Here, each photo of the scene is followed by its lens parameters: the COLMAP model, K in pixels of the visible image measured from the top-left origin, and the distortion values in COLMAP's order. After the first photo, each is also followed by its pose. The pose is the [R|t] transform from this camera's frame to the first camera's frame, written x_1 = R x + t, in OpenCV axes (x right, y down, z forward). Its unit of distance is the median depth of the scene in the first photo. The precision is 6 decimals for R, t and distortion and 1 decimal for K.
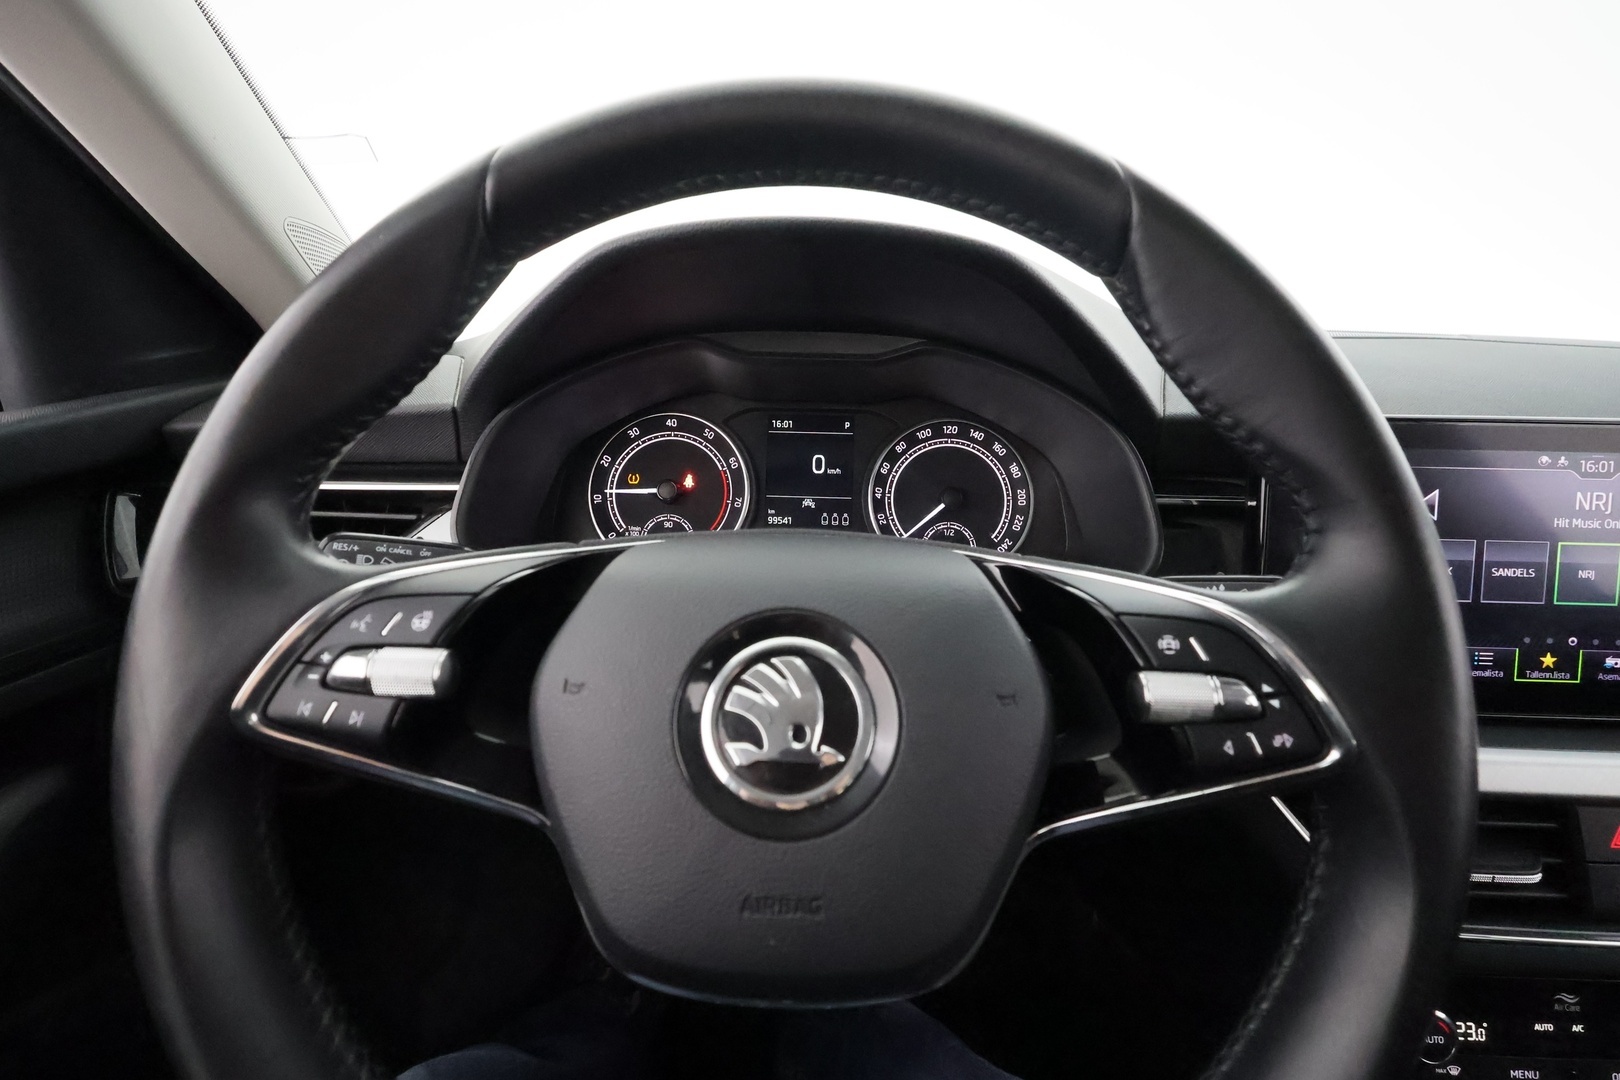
lens RADIAL K [[757.6, 0, 812.2], [0, 757.6, 533.4], [0, 0, 1]] dist [0.000456, 0.000229]
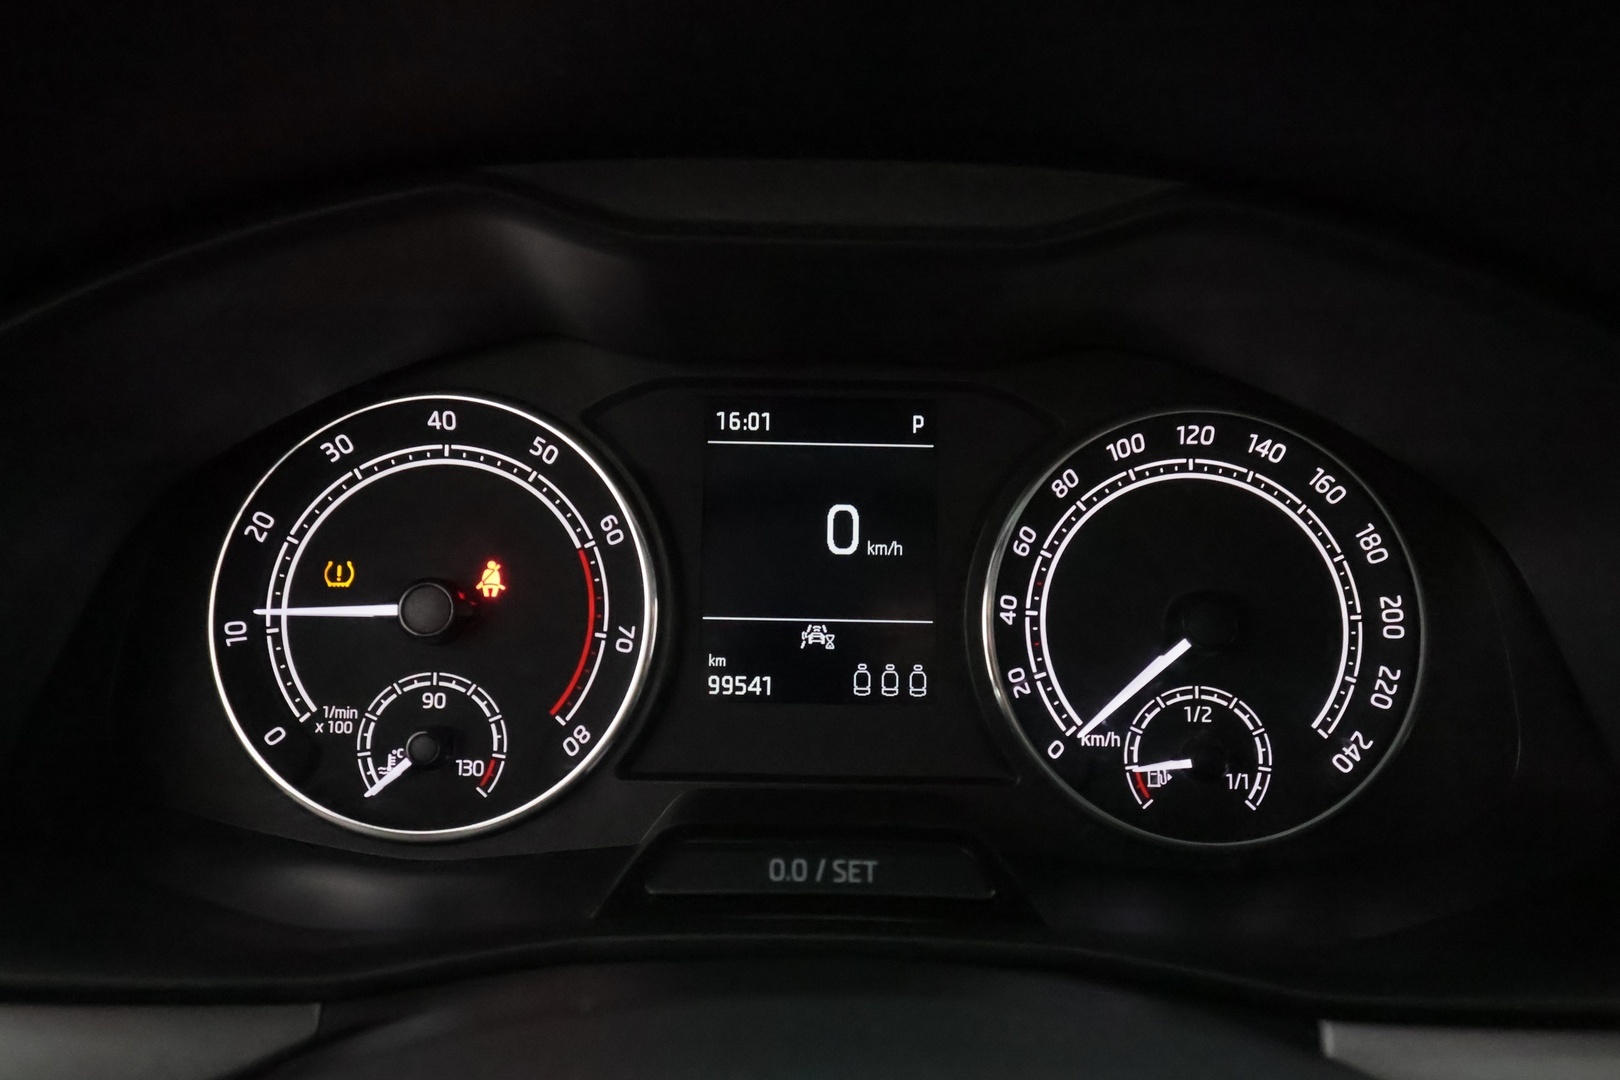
lens RADIAL K [[1189.8, 0, 810.2], [0, 1189.8, 543.9], [0, 0, 1]] dist [0.009585, 0.004203]
pose [[0.999612, -0.008940, 0.026370, -0.023187], [0.008626, 0.999891, 0.012000, -0.092332], [-0.026475, -0.011768, 0.999580, 0.420991]]
